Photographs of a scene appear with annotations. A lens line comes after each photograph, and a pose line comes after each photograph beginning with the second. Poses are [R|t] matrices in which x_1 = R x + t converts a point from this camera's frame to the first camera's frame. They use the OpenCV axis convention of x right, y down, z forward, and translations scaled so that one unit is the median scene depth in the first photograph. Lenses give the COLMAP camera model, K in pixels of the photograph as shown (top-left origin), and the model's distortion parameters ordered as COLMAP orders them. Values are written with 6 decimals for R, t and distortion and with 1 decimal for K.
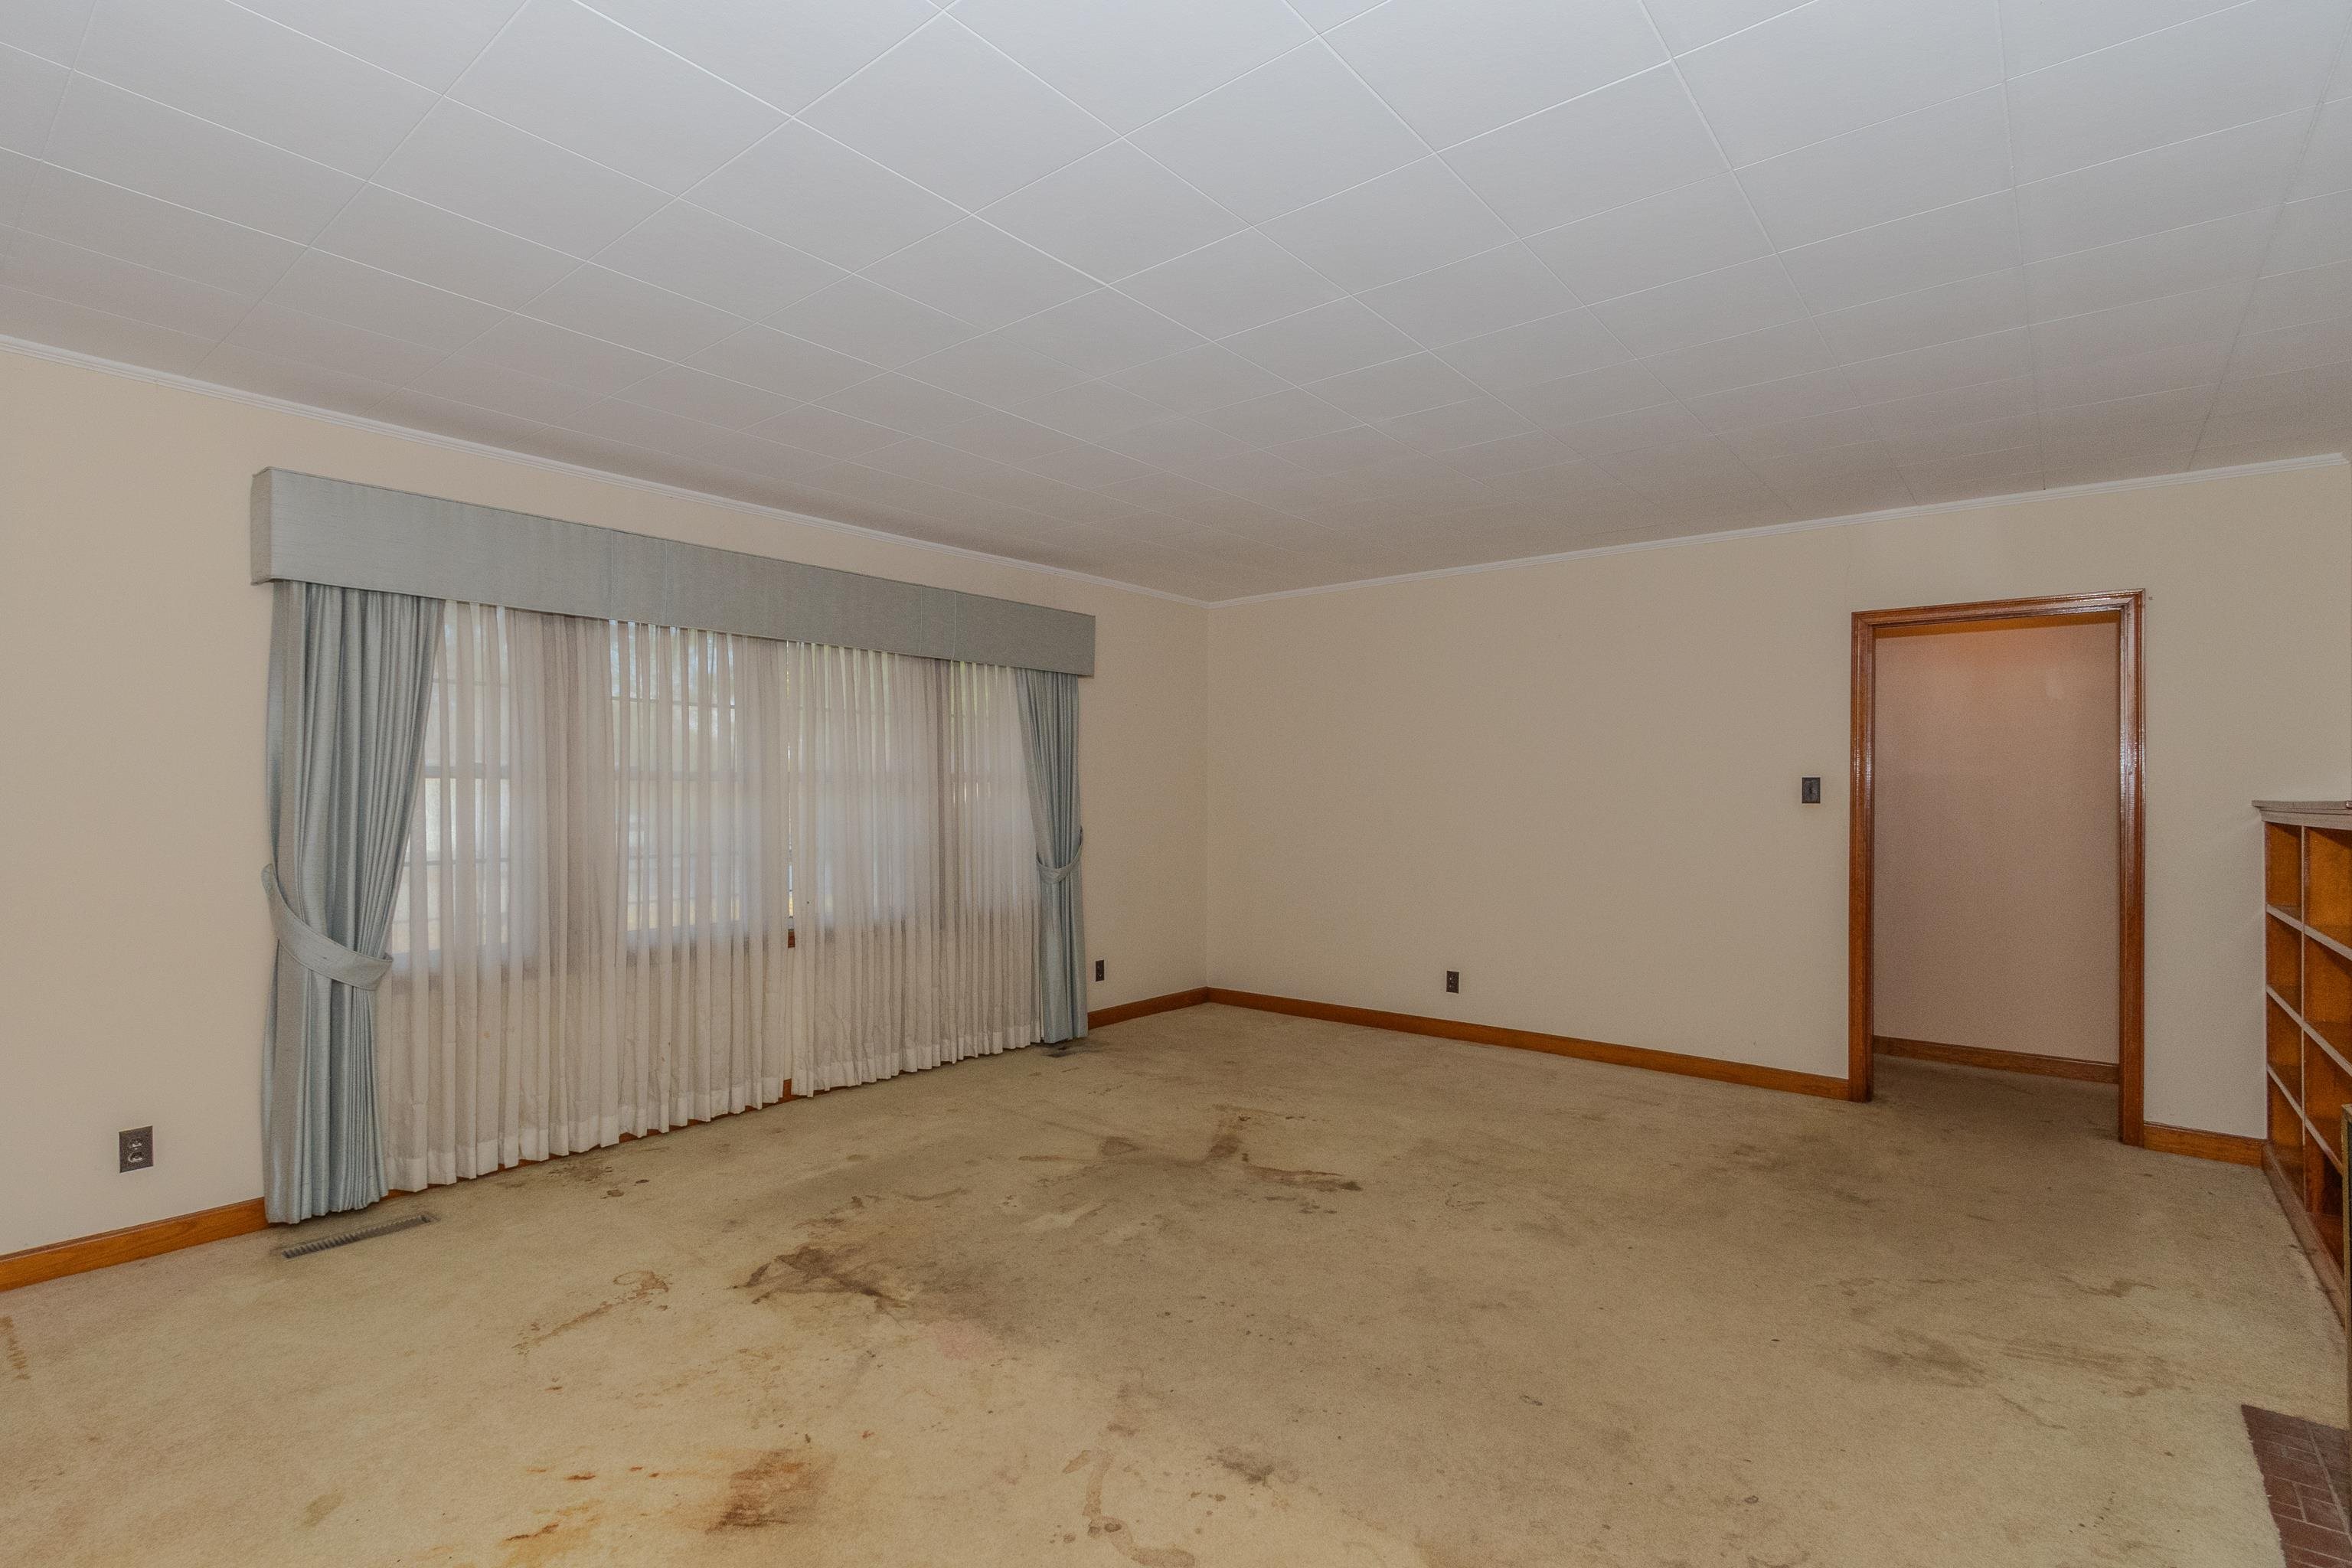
lens RADIAL K [[1089.4, 0, 1191.6], [0, 1089.4, 788.1], [0, 0, 1]] dist [0.007260, -0.000840]
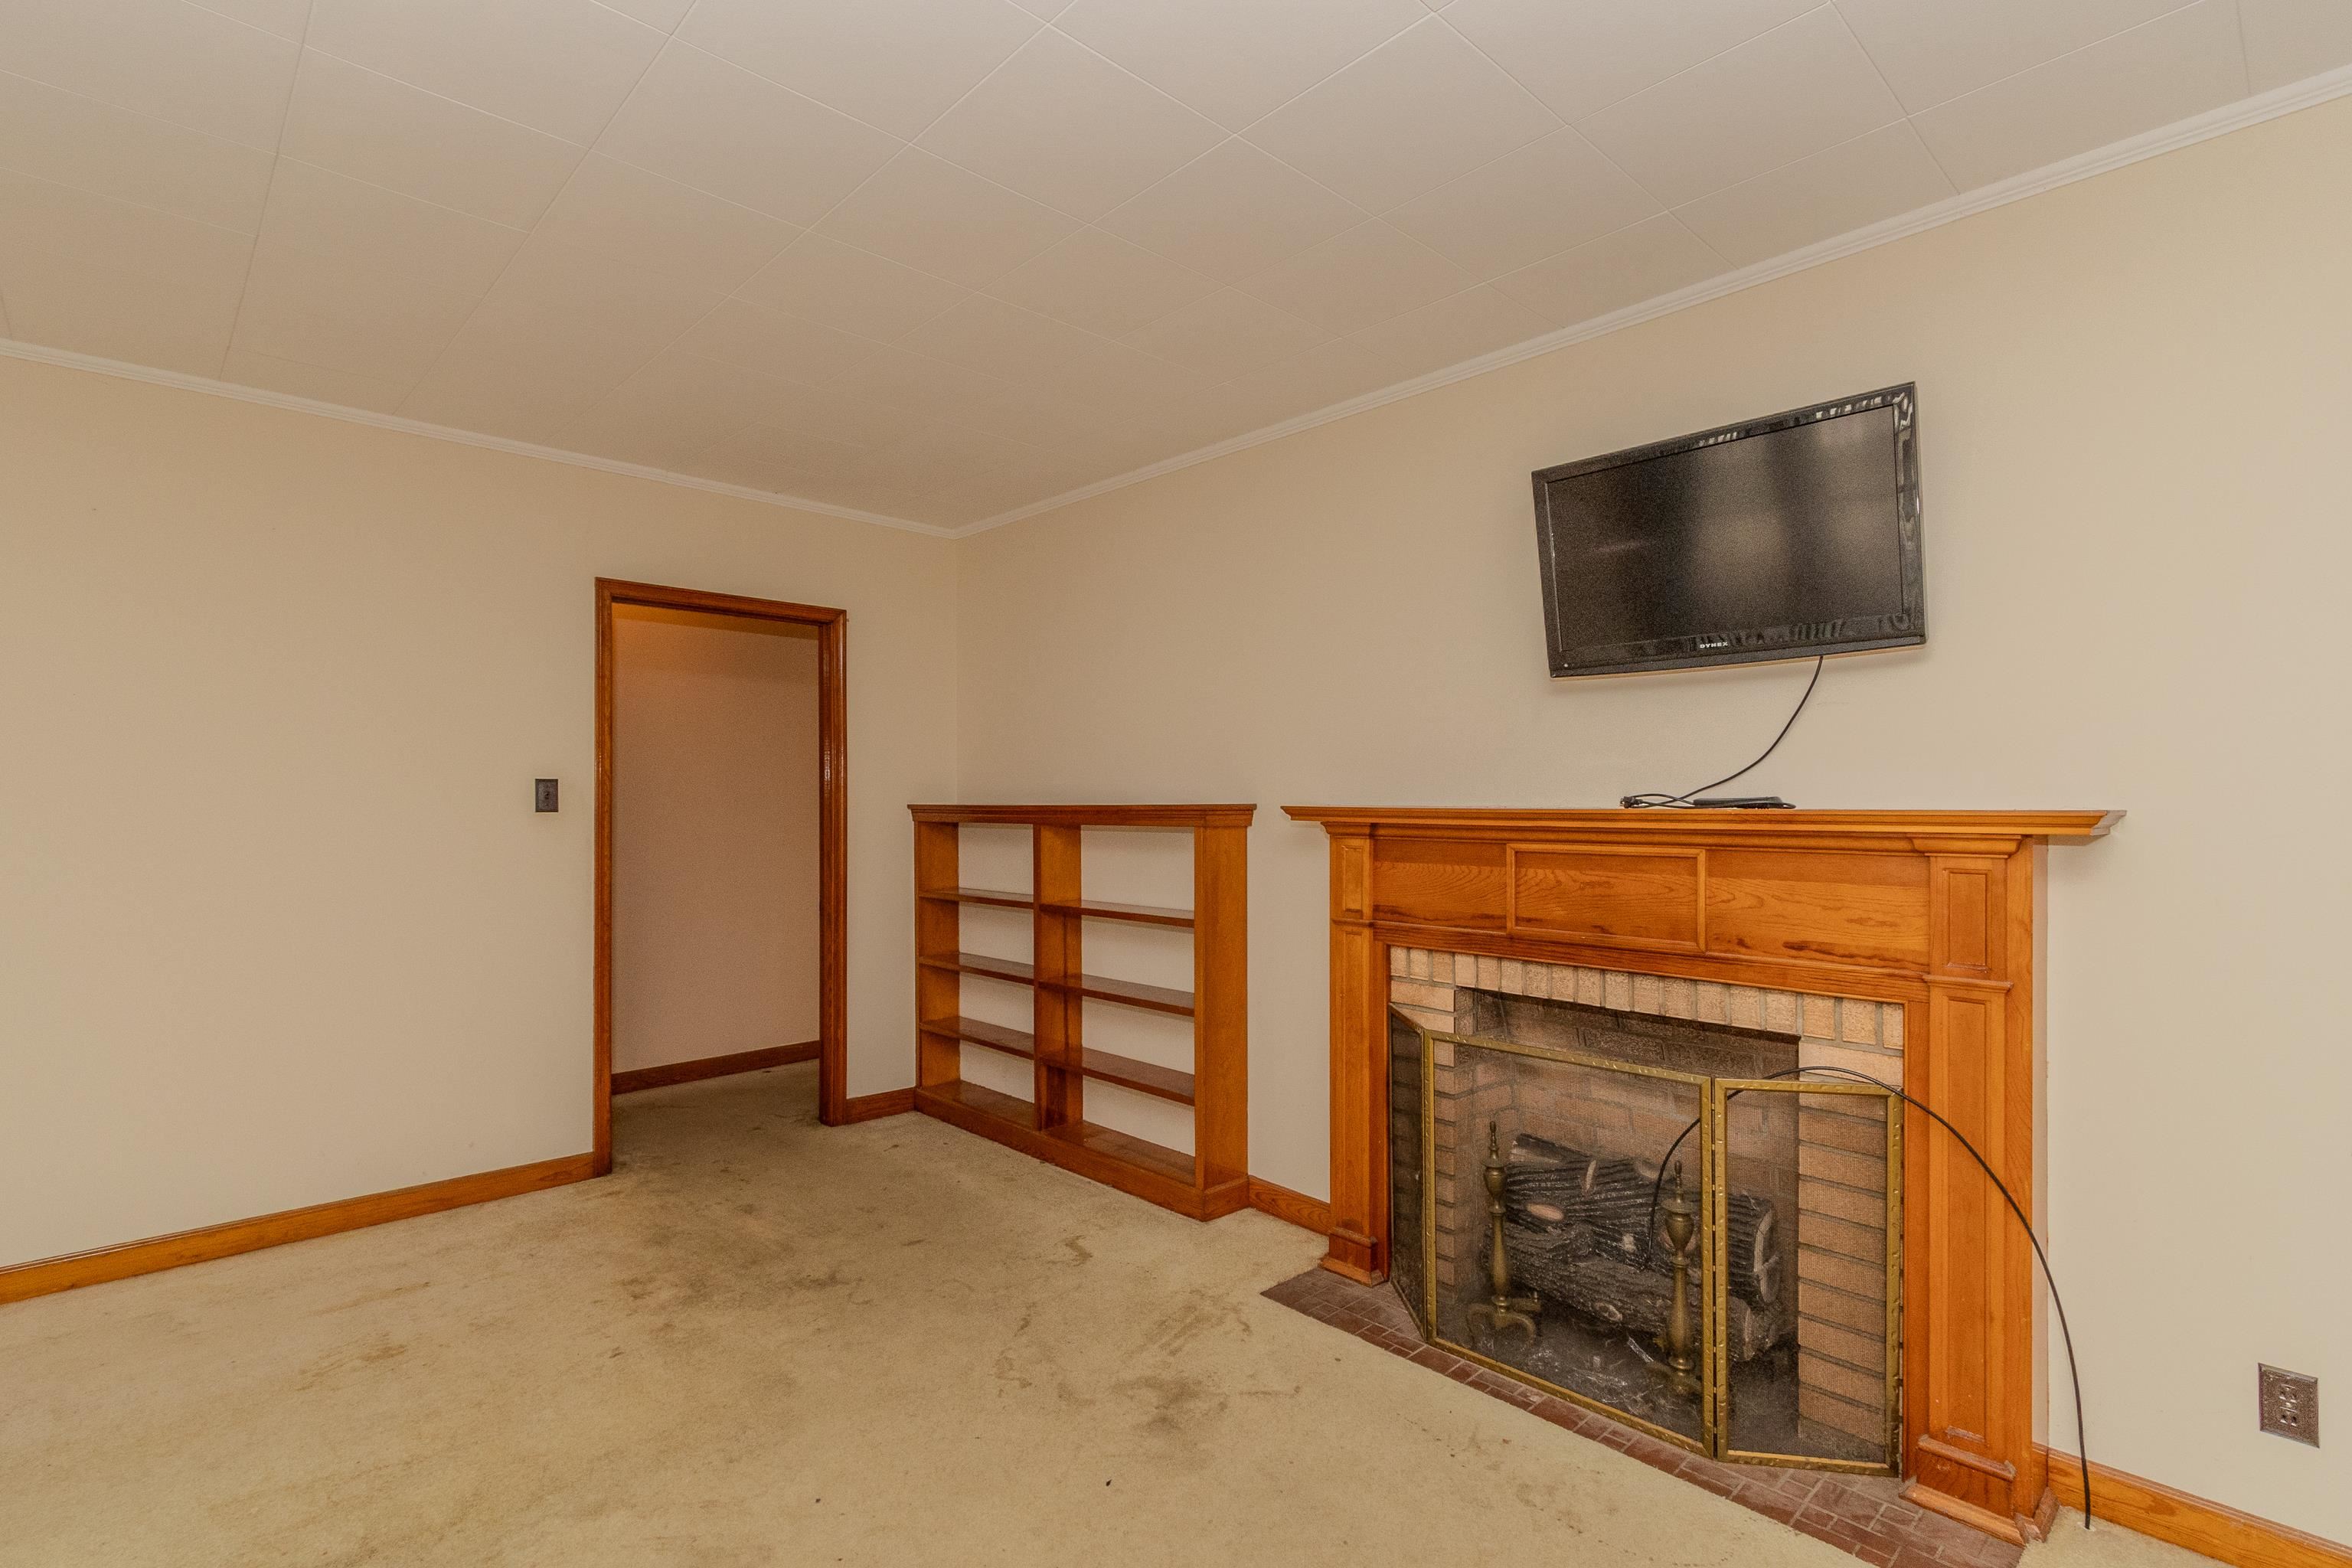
lens RADIAL K [[1089.4, 0, 1183.2], [0, 1089.4, 793.2], [0, 0, 1]] dist [0.007260, -0.000840]
pose [[0.159952, 0.004409, 0.987115, -0.178042], [-0.002417, 0.999989, -0.004075, 0.003517], [-0.987122, -0.001734, 0.159961, 0.595094]]
